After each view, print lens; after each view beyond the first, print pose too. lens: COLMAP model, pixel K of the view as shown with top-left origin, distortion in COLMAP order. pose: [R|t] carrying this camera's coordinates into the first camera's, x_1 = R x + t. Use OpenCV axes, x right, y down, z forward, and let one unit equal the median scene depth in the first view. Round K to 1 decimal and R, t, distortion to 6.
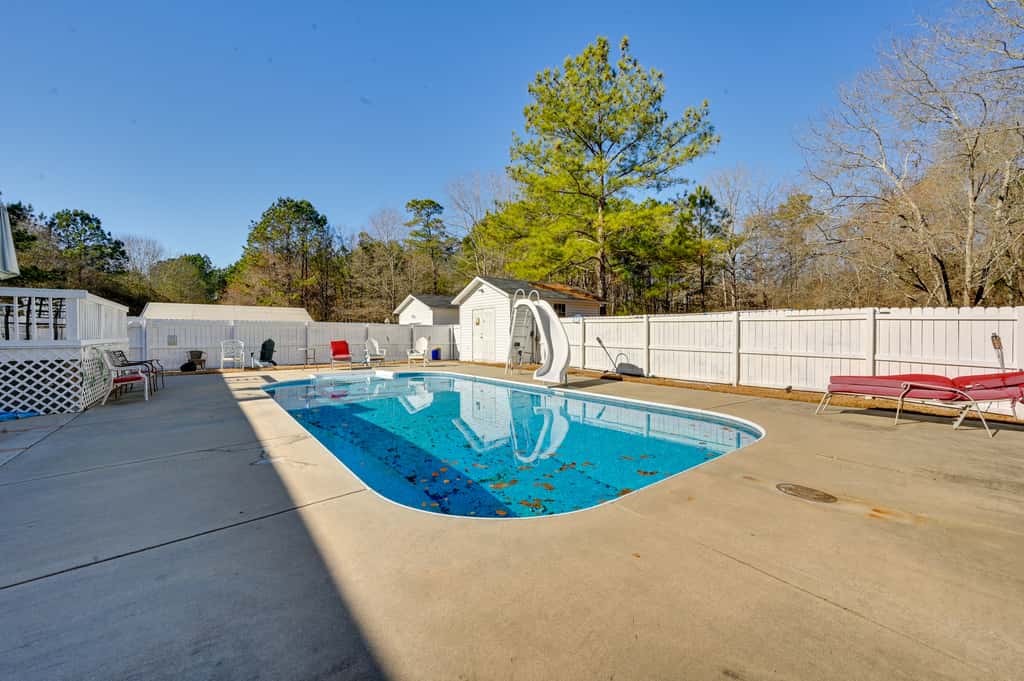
lens RADIAL K [[409.9, 0, 512.0], [0, 409.9, 340.5], [0, 0, 1]] dist [-0.000397, 0.000059]
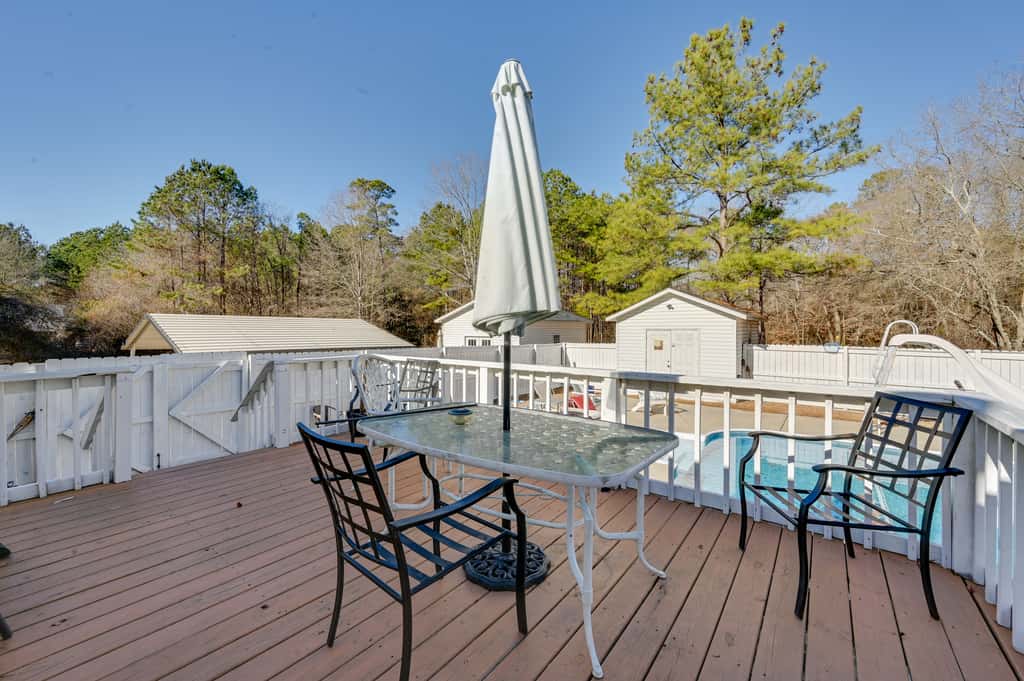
lens RADIAL K [[409.9, 0, 512.0], [0, 409.9, 340.5], [0, 0, 1]] dist [-0.000397, 0.000059]
pose [[0.962210, -0.006903, 0.272222, -0.198915], [0.002798, 0.999877, 0.015463, -0.023571], [-0.272295, -0.014117, 0.962110, 0.107484]]
